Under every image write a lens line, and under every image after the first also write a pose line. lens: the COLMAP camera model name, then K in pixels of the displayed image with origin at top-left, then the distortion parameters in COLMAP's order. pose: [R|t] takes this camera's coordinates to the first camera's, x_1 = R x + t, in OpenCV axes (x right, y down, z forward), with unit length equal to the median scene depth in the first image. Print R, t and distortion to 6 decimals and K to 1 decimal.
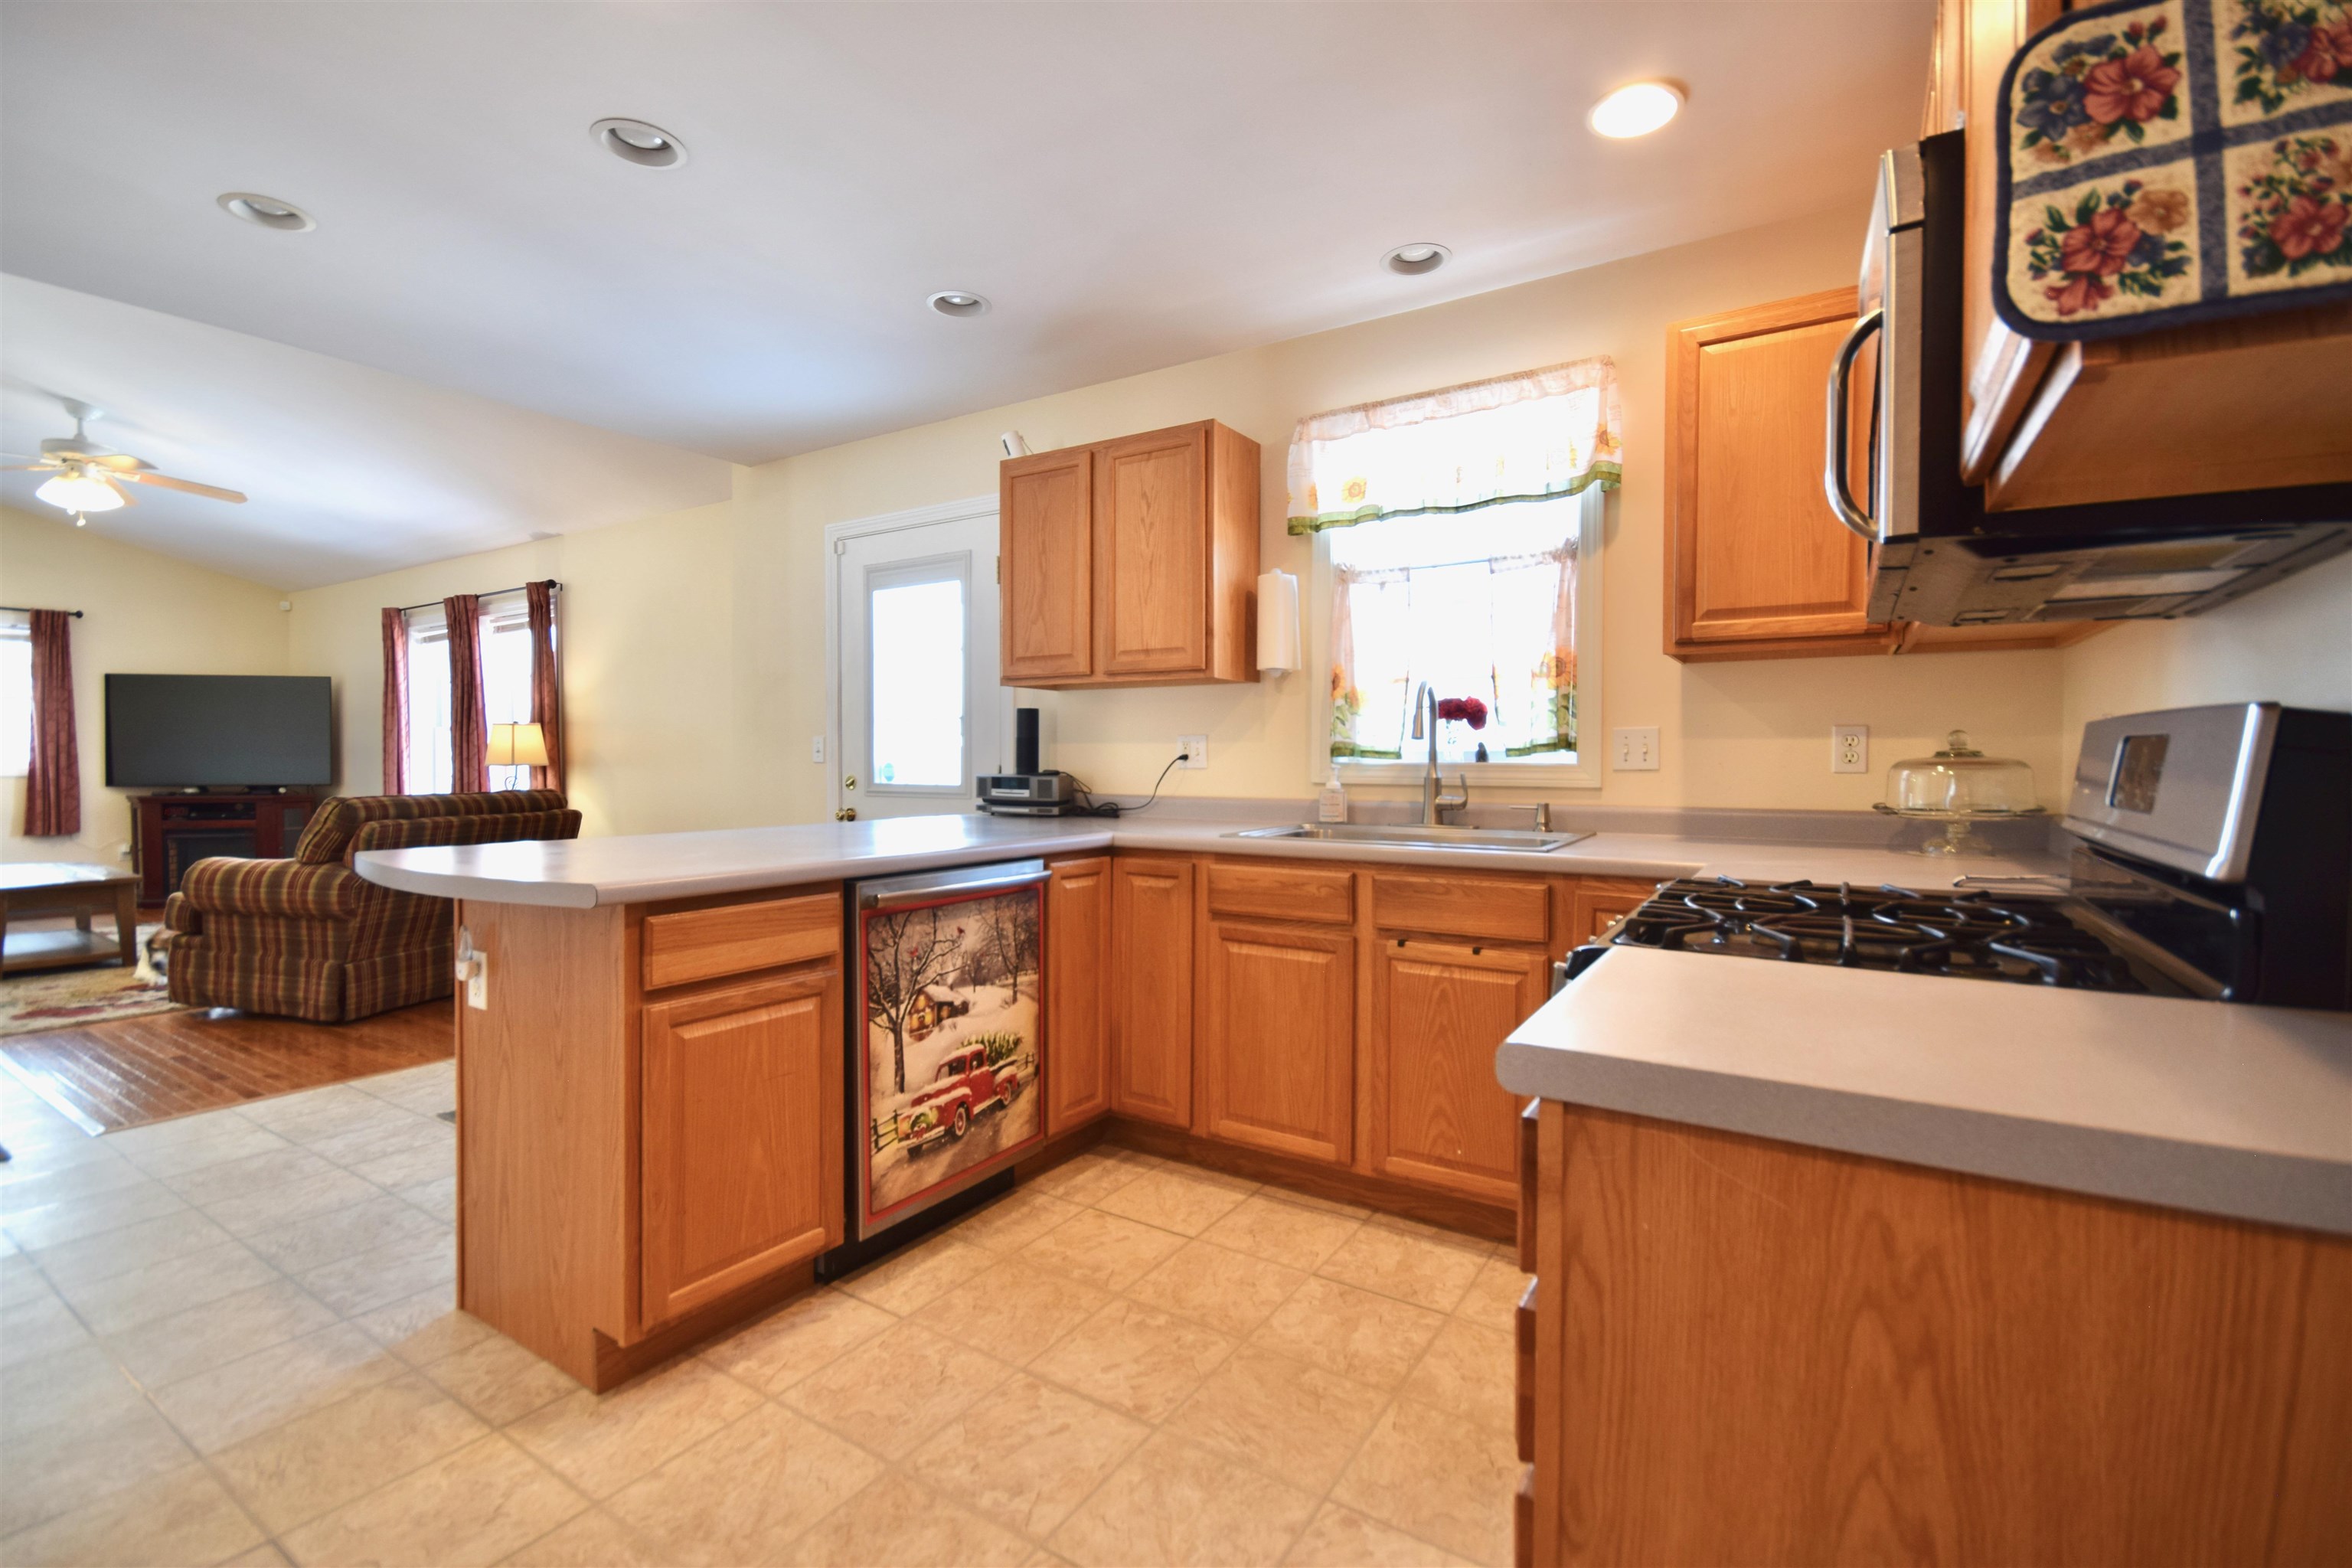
lens RADIAL K [[1031.9, 0, 1171.1], [0, 1031.9, 783.2], [0, 0, 1]] dist [0.003879, -0.007579]
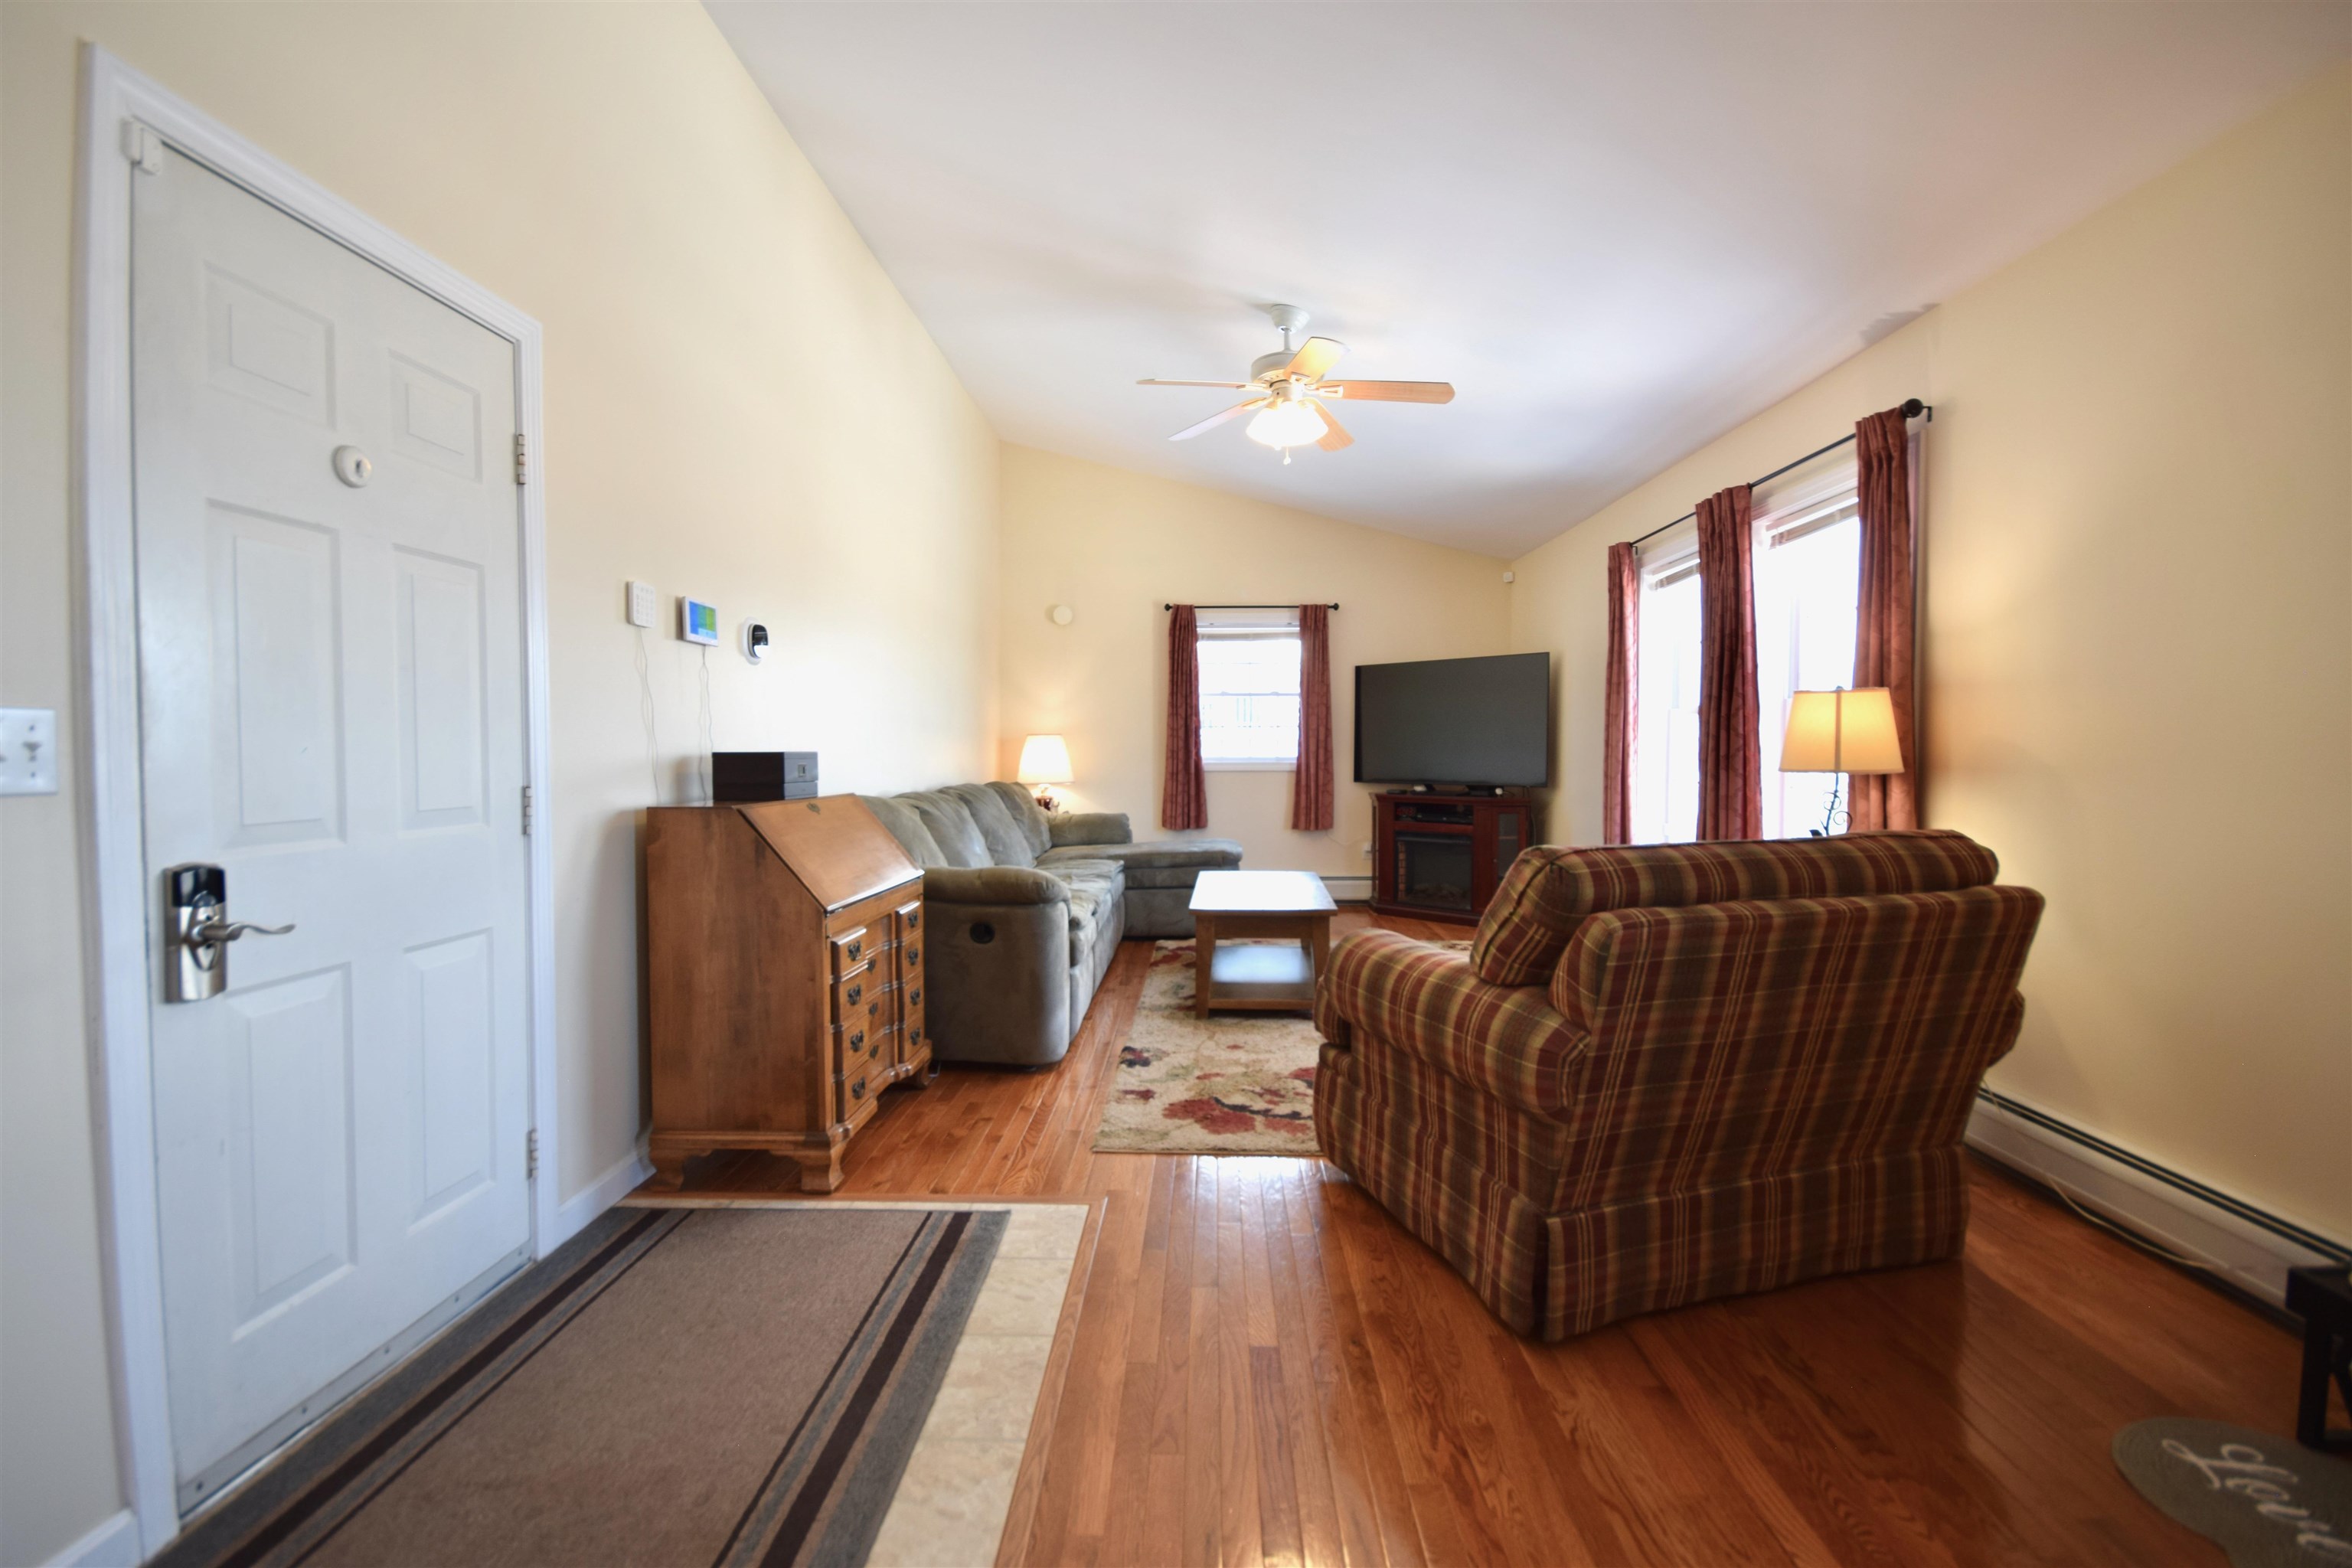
lens RADIAL K [[1036.7, 0, 1174.7], [0, 1036.7, 776.5], [0, 0, 1]] dist [-0.012688, -0.000124]
pose [[0.510630, 0.020780, -0.859549, -0.692871], [-0.017786, 0.999749, 0.013604, -0.030689], [0.859616, 0.008341, 0.510872, 0.869769]]
